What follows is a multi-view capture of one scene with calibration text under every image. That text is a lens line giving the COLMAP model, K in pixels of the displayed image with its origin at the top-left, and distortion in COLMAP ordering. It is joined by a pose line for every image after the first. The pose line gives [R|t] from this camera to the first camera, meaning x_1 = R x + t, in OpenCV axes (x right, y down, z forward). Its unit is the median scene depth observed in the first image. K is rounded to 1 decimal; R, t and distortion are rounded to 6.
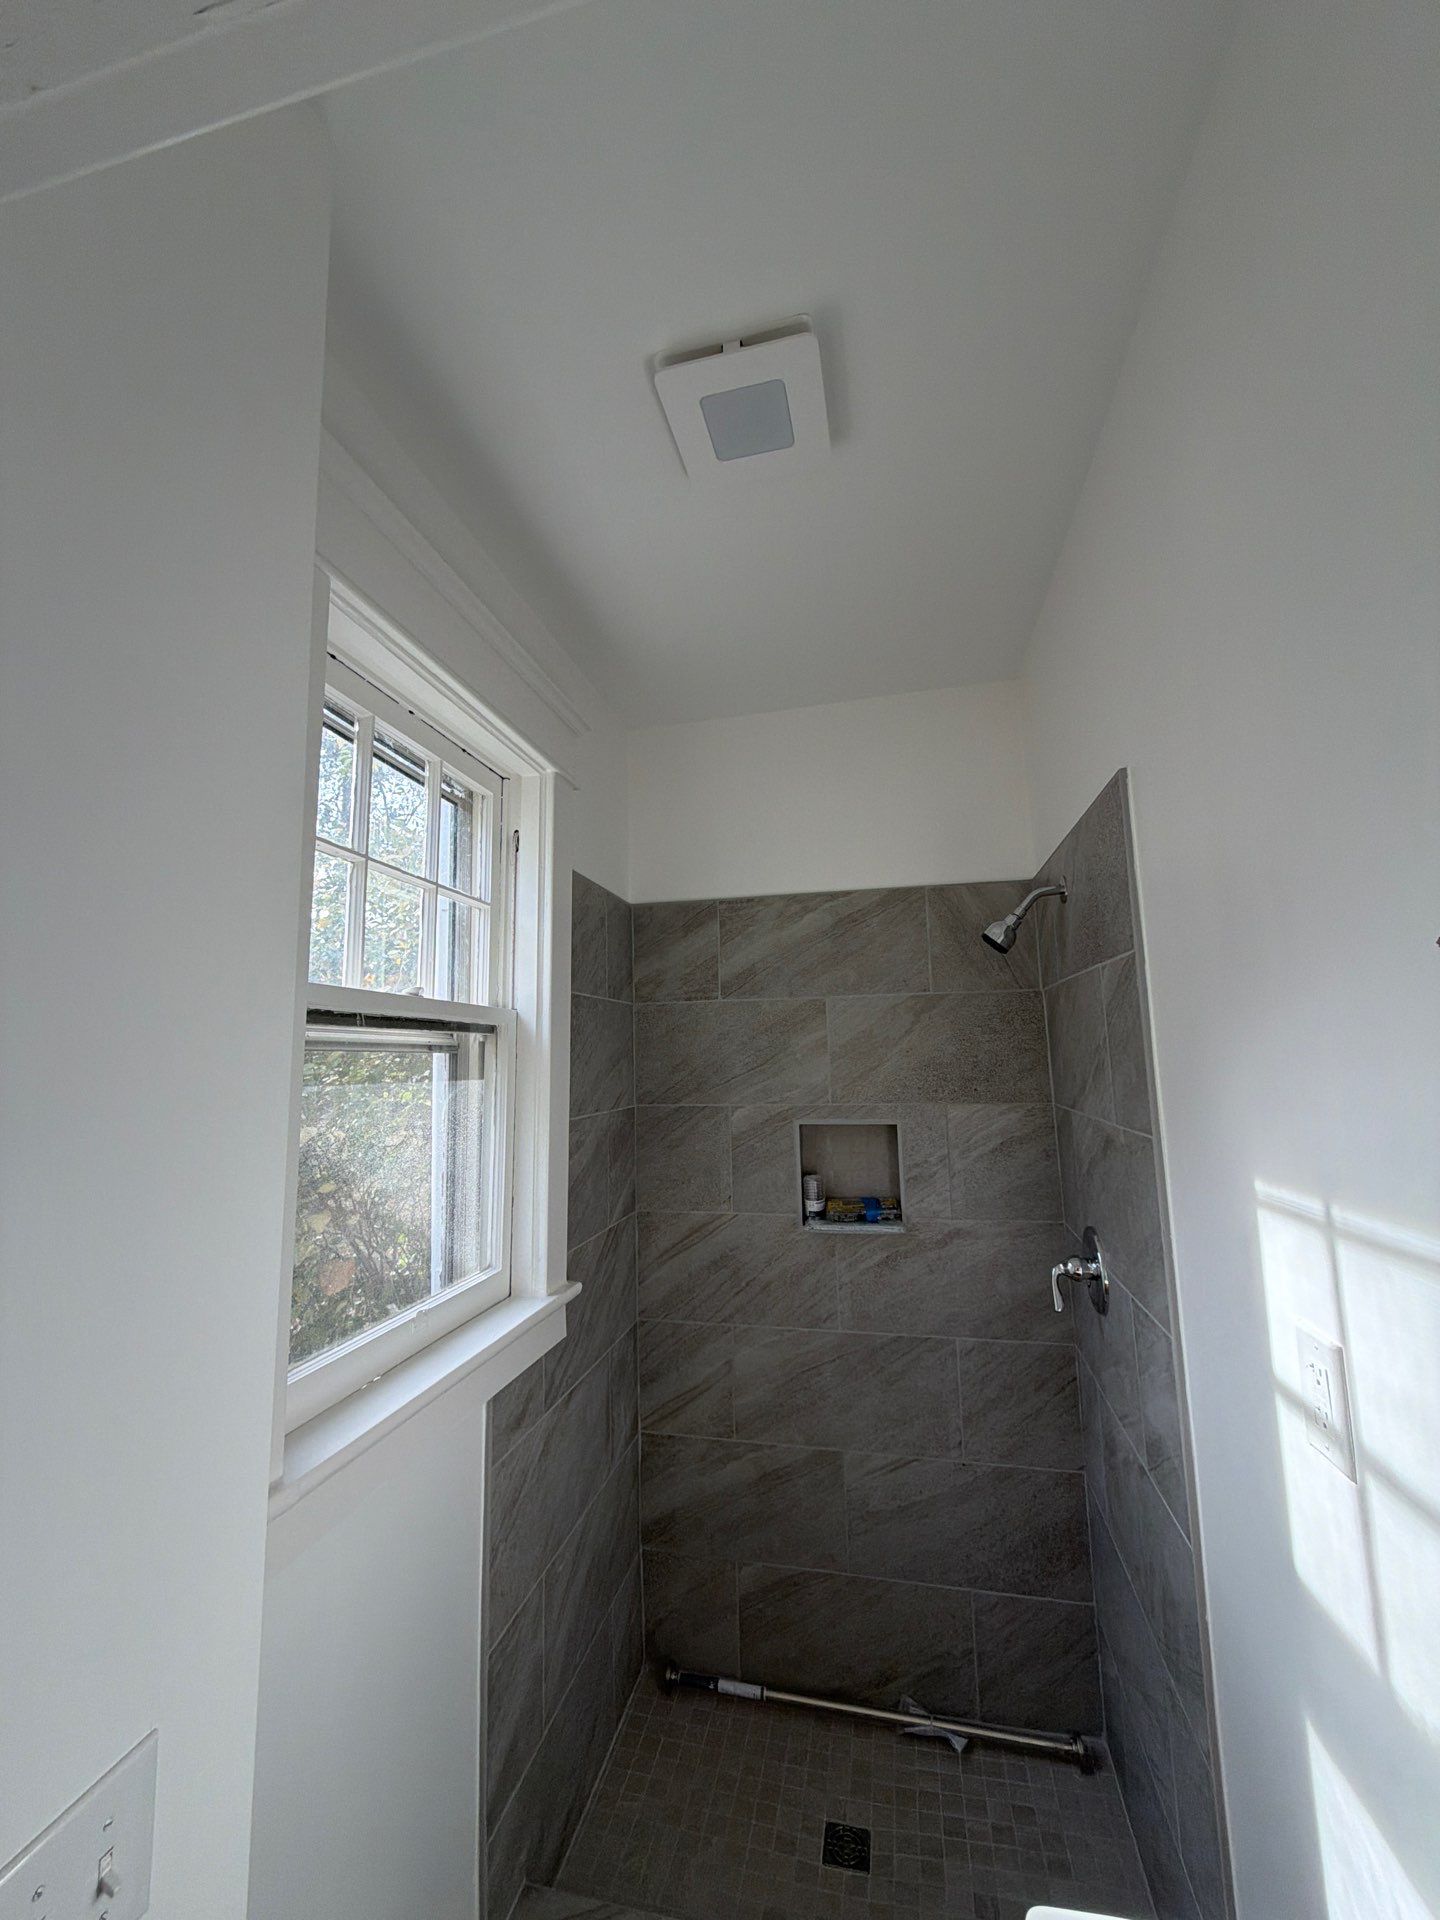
lens RADIAL K [[753.9, 0, 714.9], [0, 753.9, 960.9], [0, 0, 1]] dist [-0.004601, -0.000323]
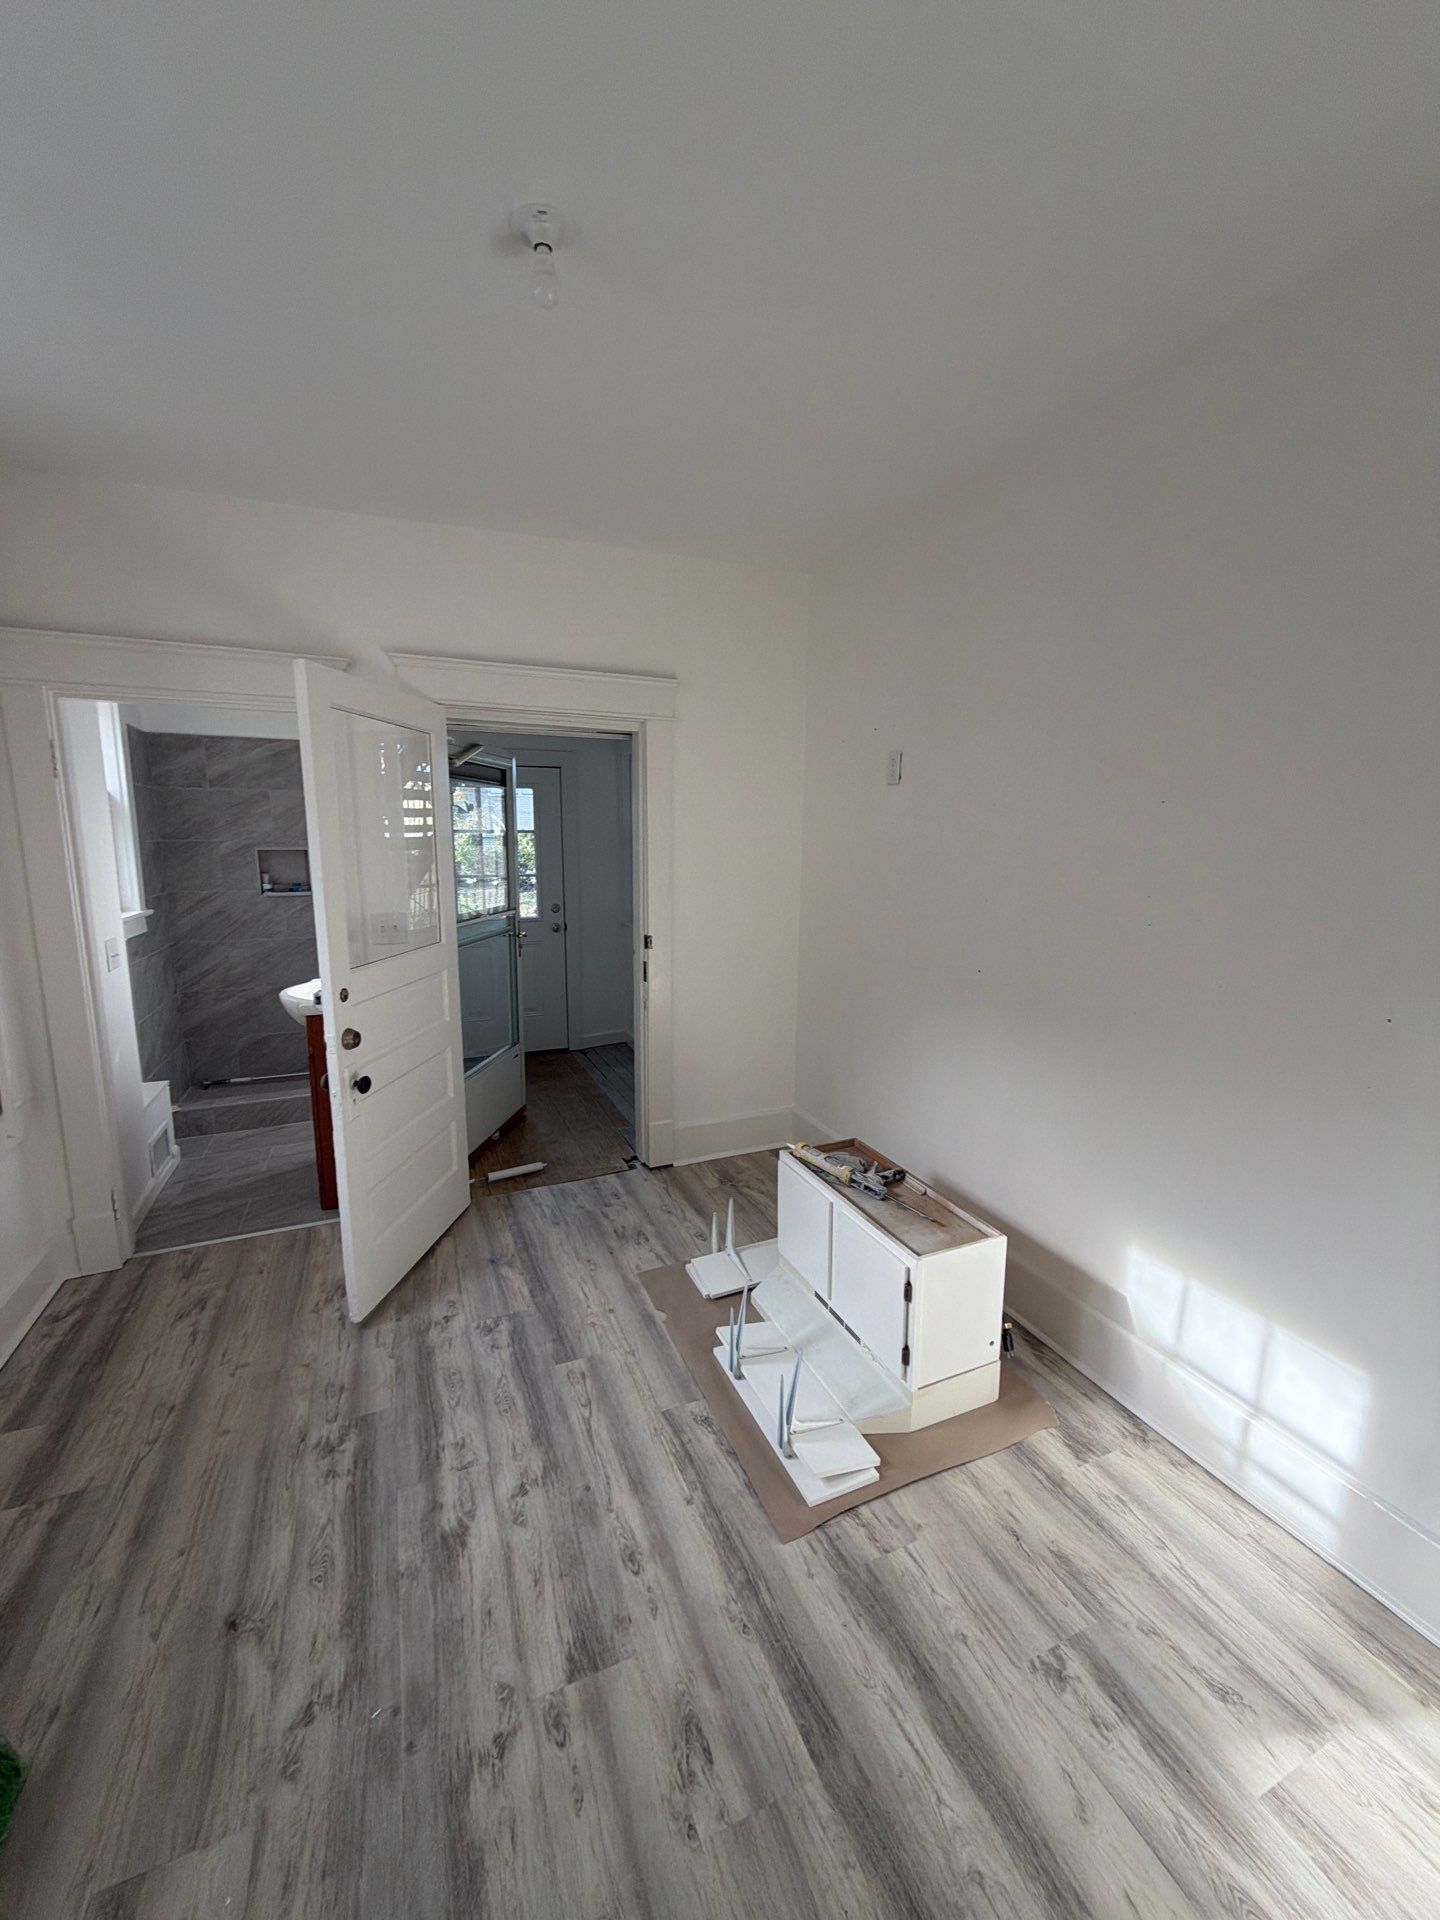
lens RADIAL K [[753.9, 0, 729.5], [0, 753.9, 953.3], [0, 0, 1]] dist [-0.004601, -0.000323]
pose [[0.799568, -0.071246, 0.596335, -0.114037], [-0.104478, 0.961298, 0.254933, -0.188850], [-0.591418, -0.266140, 0.761179, -1.522129]]
